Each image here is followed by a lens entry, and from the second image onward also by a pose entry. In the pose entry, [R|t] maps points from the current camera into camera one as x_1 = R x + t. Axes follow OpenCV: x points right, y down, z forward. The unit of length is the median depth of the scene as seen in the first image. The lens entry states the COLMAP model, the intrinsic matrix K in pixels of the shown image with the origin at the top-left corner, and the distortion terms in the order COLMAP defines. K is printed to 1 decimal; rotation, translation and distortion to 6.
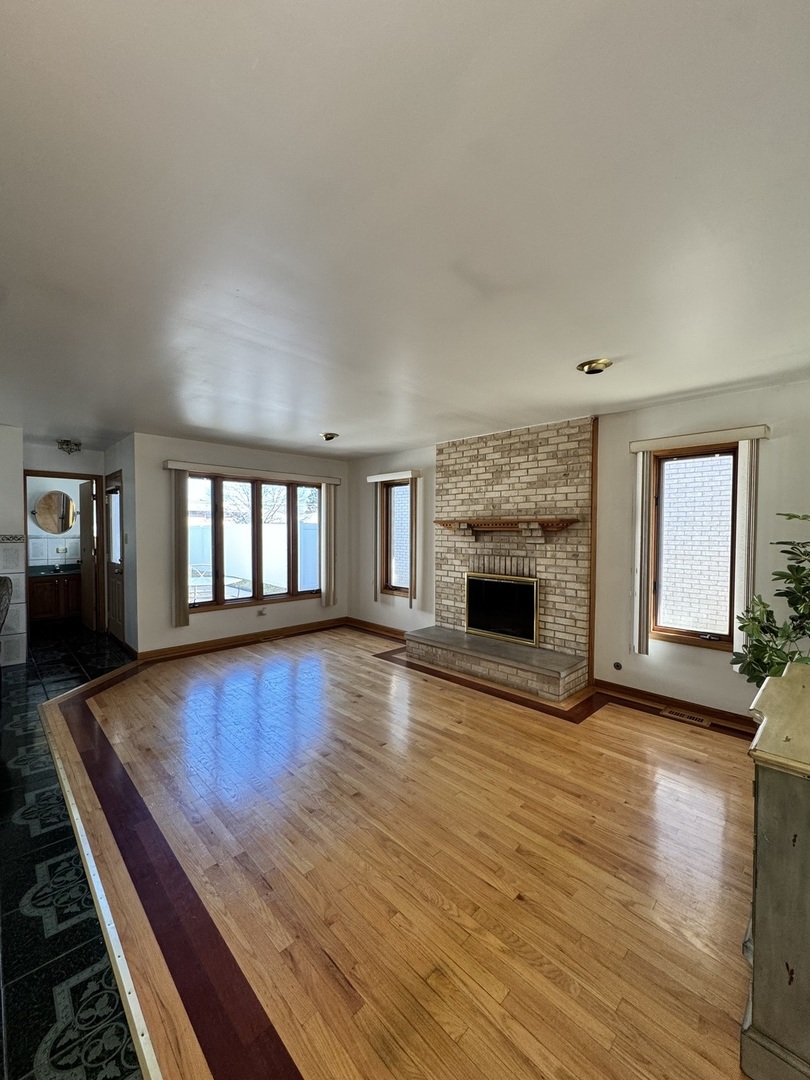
lens RADIAL K [[427.6, 0, 407.1], [0, 427.6, 539.3], [0, 0, 1]] dist [-0.003385, 0.000394]
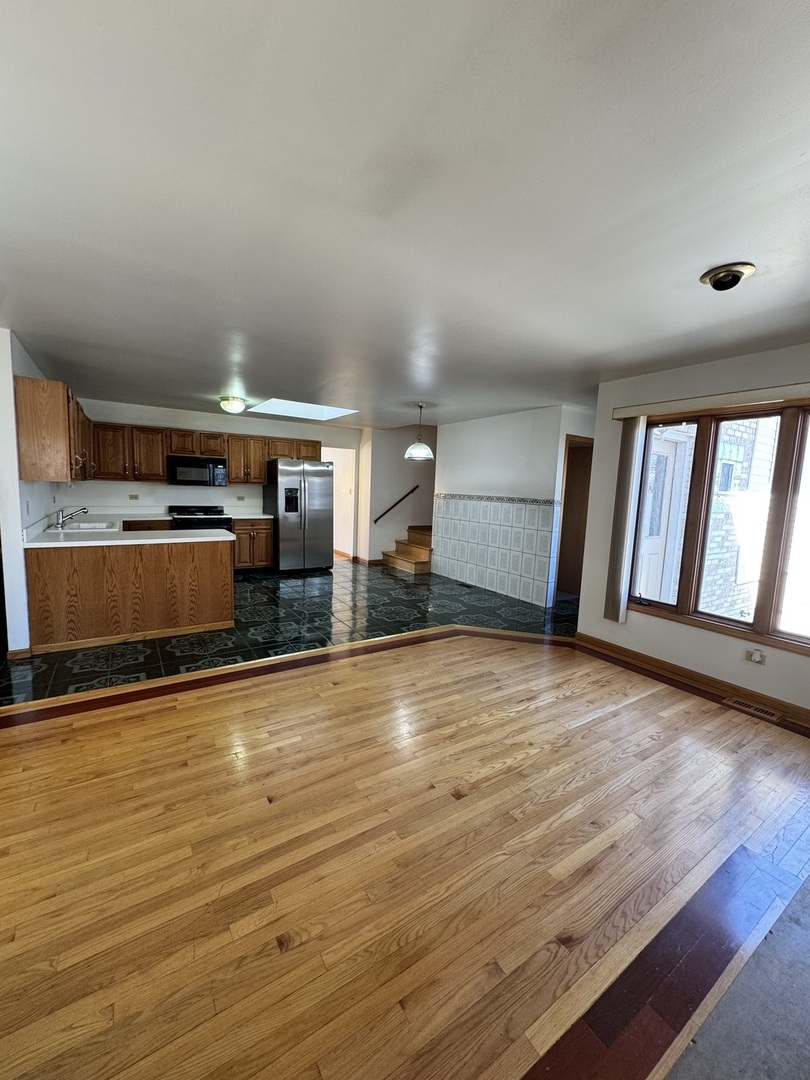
lens RADIAL K [[427.6, 0, 402.9], [0, 427.6, 538.4], [0, 0, 1]] dist [-0.003385, 0.000394]
pose [[-0.202209, 0.100492, -0.974173, 0.328634], [-0.060201, 0.991565, 0.114782, -0.015492], [0.977490, 0.081856, -0.194454, 0.818342]]
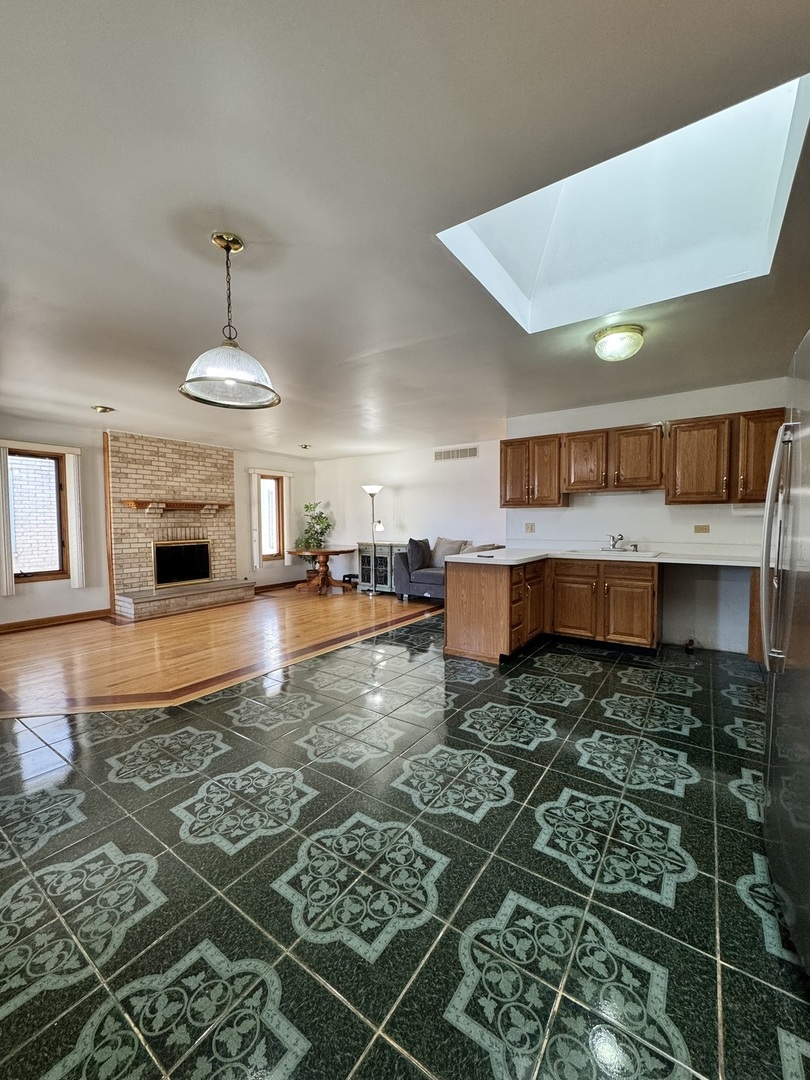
lens RADIAL K [[427.6, 0, 403.0], [0, 427.6, 537.6], [0, 0, 1]] dist [-0.003385, 0.000394]
pose [[-0.179090, -0.041637, 0.982951, -1.322753], [0.029124, 0.998442, 0.047599, 0.026519], [-0.983402, 0.037152, -0.177598, 0.525477]]
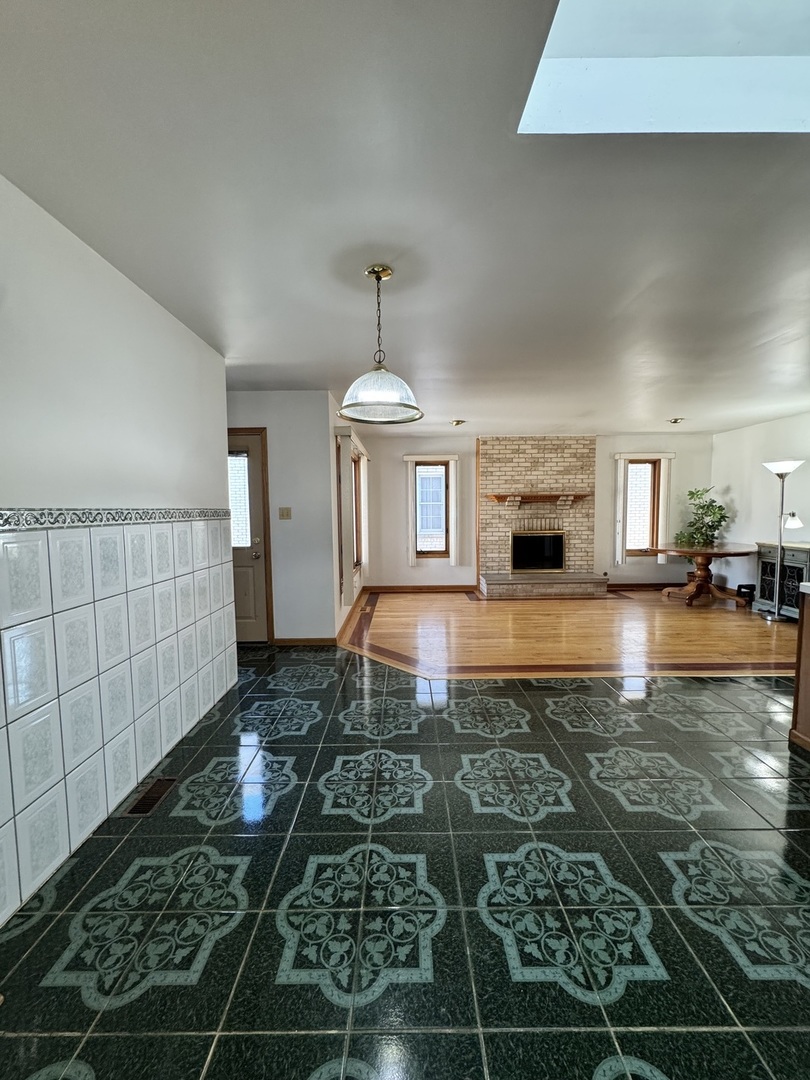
lens RADIAL K [[452.2, 0, 404.2], [0, 452.2, 550.6], [0, 0, 1]] dist [-0.004715, 0.001427]
pose [[0.715005, -0.079752, 0.694555, -1.244735], [0.031224, 0.996124, 0.082236, 0.006182], [-0.698421, -0.037112, 0.714724, 0.177549]]
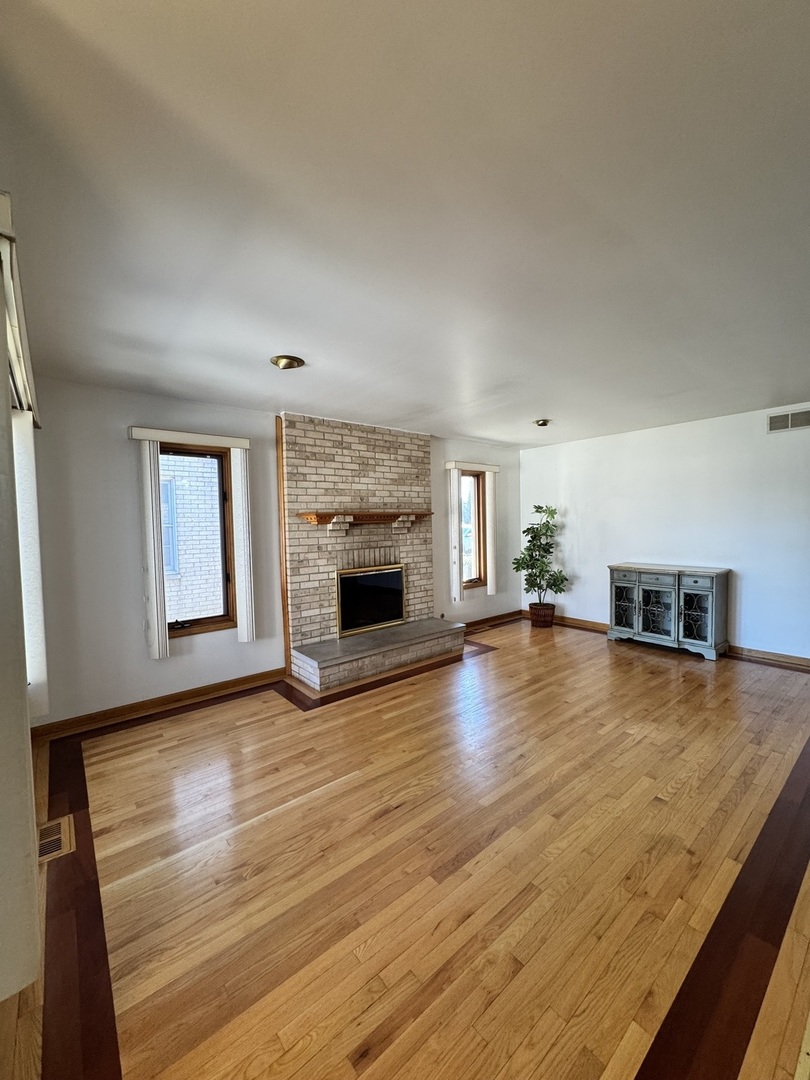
lens RADIAL K [[427.6, 0, 402.9], [0, 427.6, 536.0], [0, 0, 1]] dist [-0.003385, 0.000394]
pose [[0.093505, -0.040602, 0.994791, -0.777882], [0.045132, 0.998314, 0.036504, -0.023250], [-0.994595, 0.041484, 0.095179, 0.824838]]
